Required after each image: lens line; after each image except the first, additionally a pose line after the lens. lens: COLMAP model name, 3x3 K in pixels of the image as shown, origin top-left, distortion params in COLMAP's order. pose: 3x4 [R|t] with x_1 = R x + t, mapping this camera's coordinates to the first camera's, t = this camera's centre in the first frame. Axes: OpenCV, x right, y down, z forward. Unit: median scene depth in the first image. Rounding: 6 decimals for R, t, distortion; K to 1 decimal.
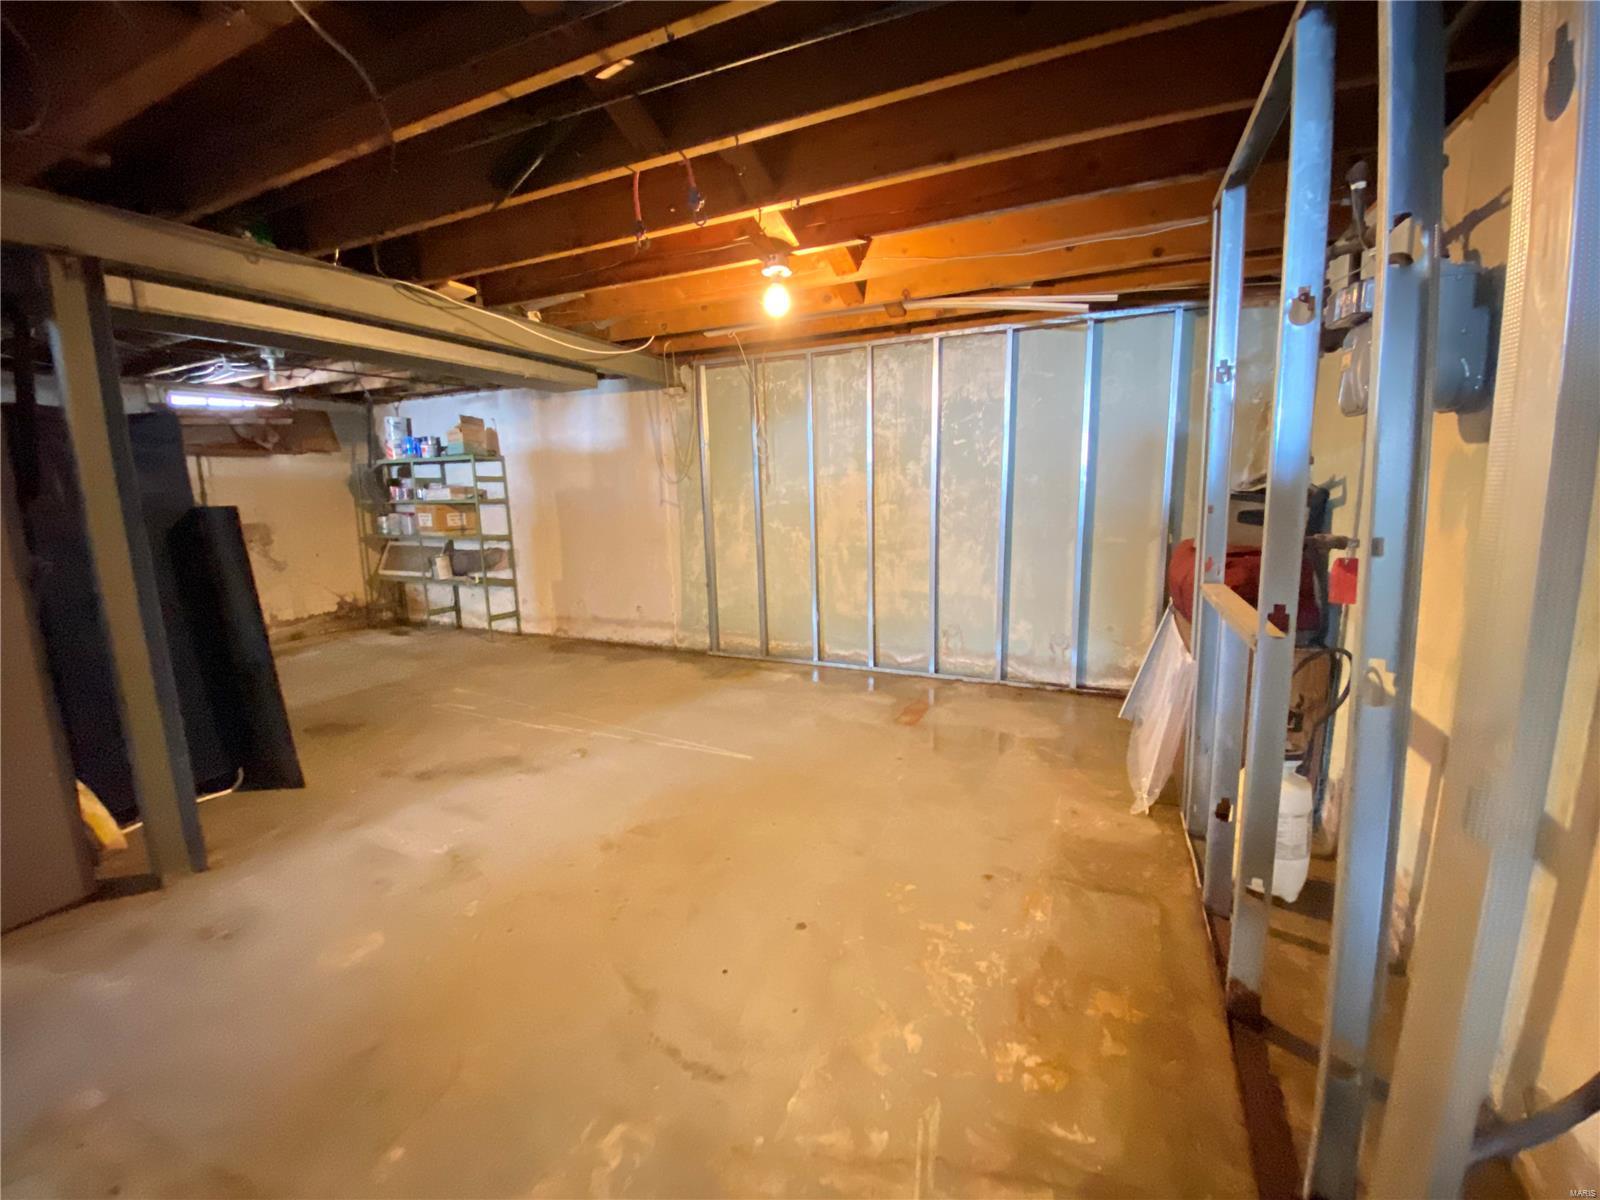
lens RADIAL K [[641.3, 0, 798.6], [0, 641.3, 593.9], [0, 0, 1]] dist [0.021462, -0.019623]
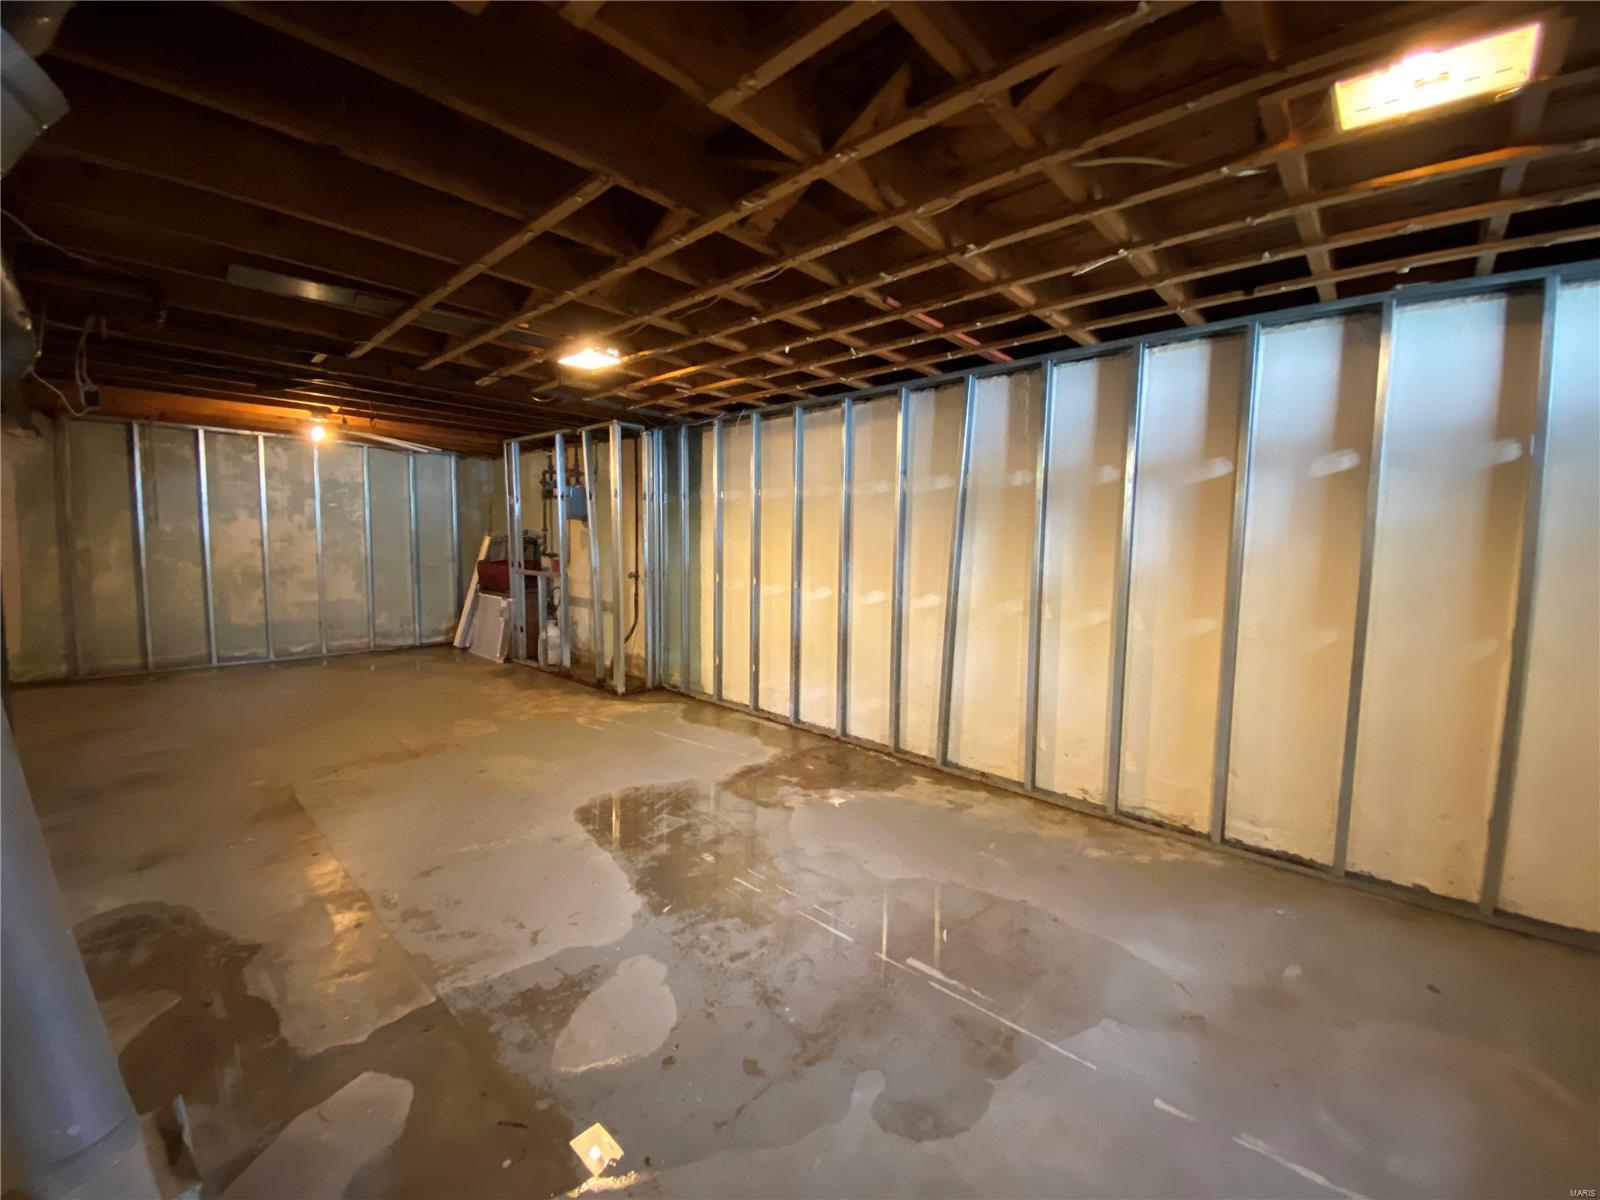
lens RADIAL K [[641.3, 0, 798.6], [0, 641.3, 593.9], [0, 0, 1]] dist [0.021462, -0.019623]
pose [[0.309466, -0.049937, 0.949598, -0.907946], [0.130580, 0.991392, 0.009580, 0.118613], [-0.941902, 0.121034, 0.313323, -0.564916]]
